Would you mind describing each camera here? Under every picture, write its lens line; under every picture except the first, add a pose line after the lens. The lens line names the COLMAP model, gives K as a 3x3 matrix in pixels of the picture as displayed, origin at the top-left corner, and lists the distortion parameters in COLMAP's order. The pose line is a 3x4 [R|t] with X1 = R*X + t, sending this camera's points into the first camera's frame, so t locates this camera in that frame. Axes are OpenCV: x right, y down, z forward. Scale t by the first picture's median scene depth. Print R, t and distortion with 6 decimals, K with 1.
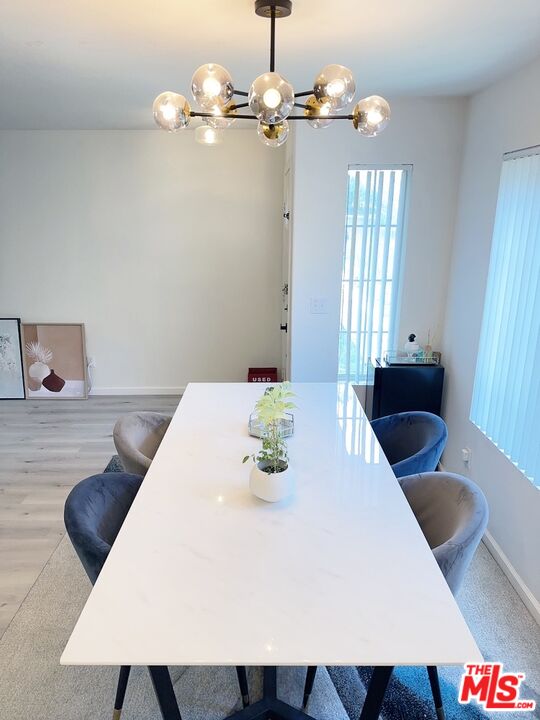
lens RADIAL K [[505.5, 0, 277.5], [0, 505.5, 359.2], [0, 0, 1]] dist [0.059916, -0.078258]
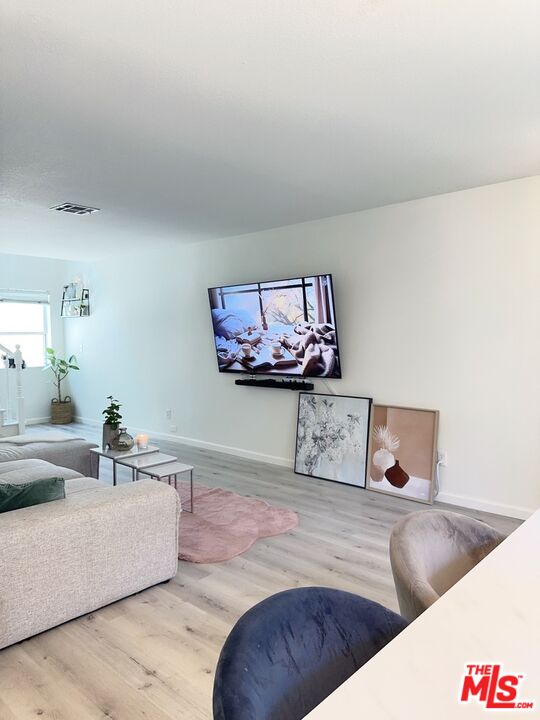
lens RADIAL K [[505.5, 0, 267.0], [0, 505.5, 353.5], [0, 0, 1]] dist [0.059916, -0.078258]
pose [[0.722528, 0.011701, -0.691243, -0.006746], [-0.181453, 0.968013, -0.173279, 0.035323], [0.667105, 0.250627, 0.701539, 0.205301]]
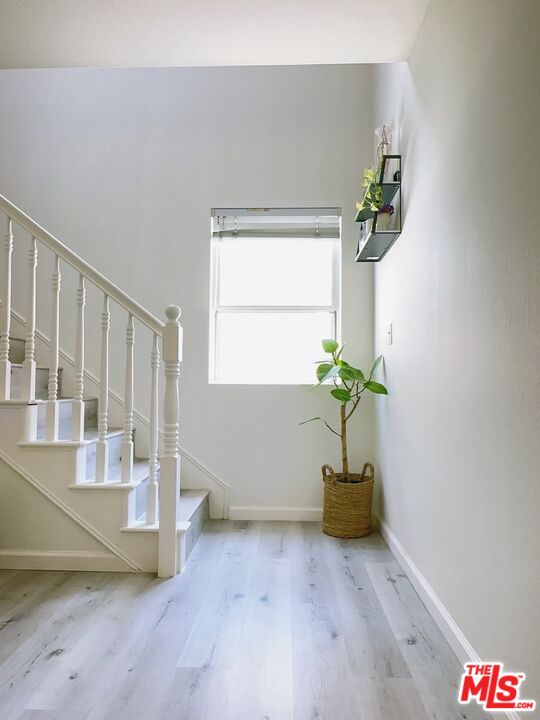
lens RADIAL K [[505.5, 0, 270.6], [0, 505.5, 362.8], [0, 0, 1]] dist [0.059916, -0.078258]
pose [[-0.077172, -0.047942, -0.995864, -0.951888], [-0.289312, 0.956943, -0.023649, -0.068788], [0.954119, 0.286290, -0.087719, 0.862028]]
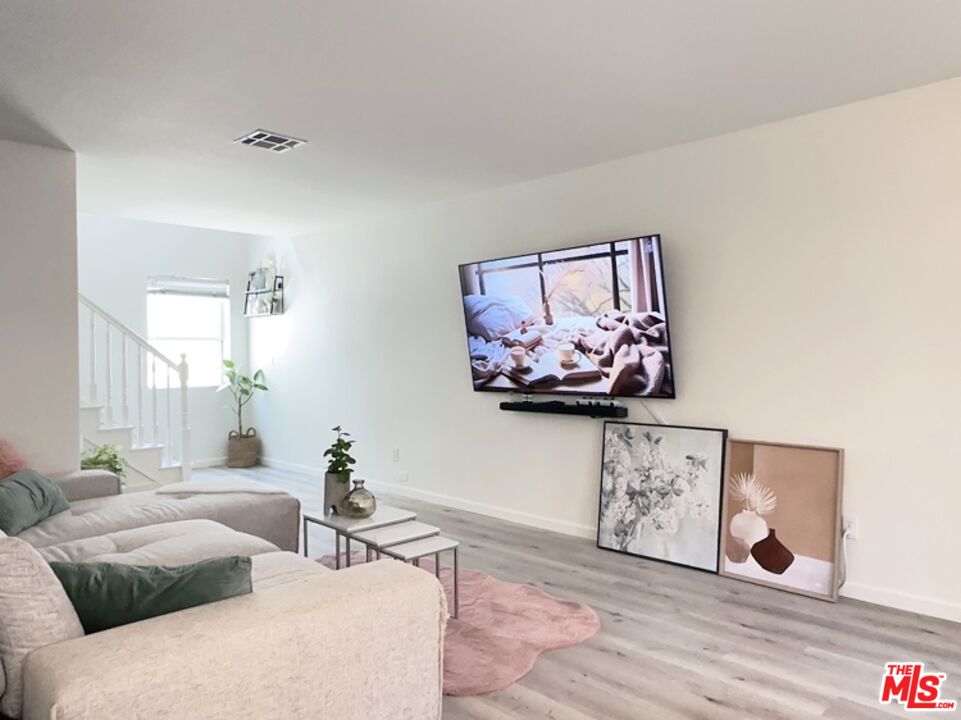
lens RADIAL K [[674.7, 0, 476.0], [0, 674.7, 371.3], [0, 0, 1]] dist [0.059916, -0.078258]
pose [[0.686147, 0.006223, -0.727436, -0.137053], [-0.190573, 0.966579, -0.171487, 0.042964], [0.702057, 0.256295, 0.664401, 0.265555]]
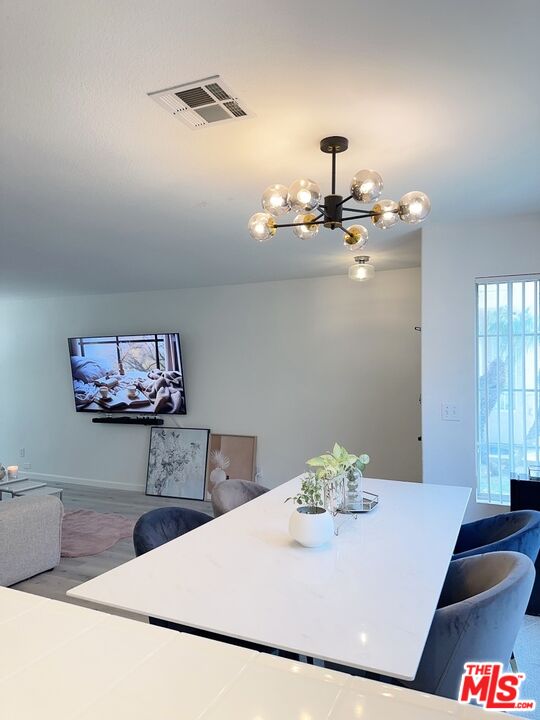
lens RADIAL K [[505.5, 0, 282.2], [0, 505.5, 358.7], [0, 0, 1]] dist [0.059916, -0.078258]
pose [[0.909610, -0.020809, -0.414942, 0.148535], [-0.109592, 0.951354, -0.287949, 0.086512], [0.400748, 0.307396, 0.863081, -0.012903]]
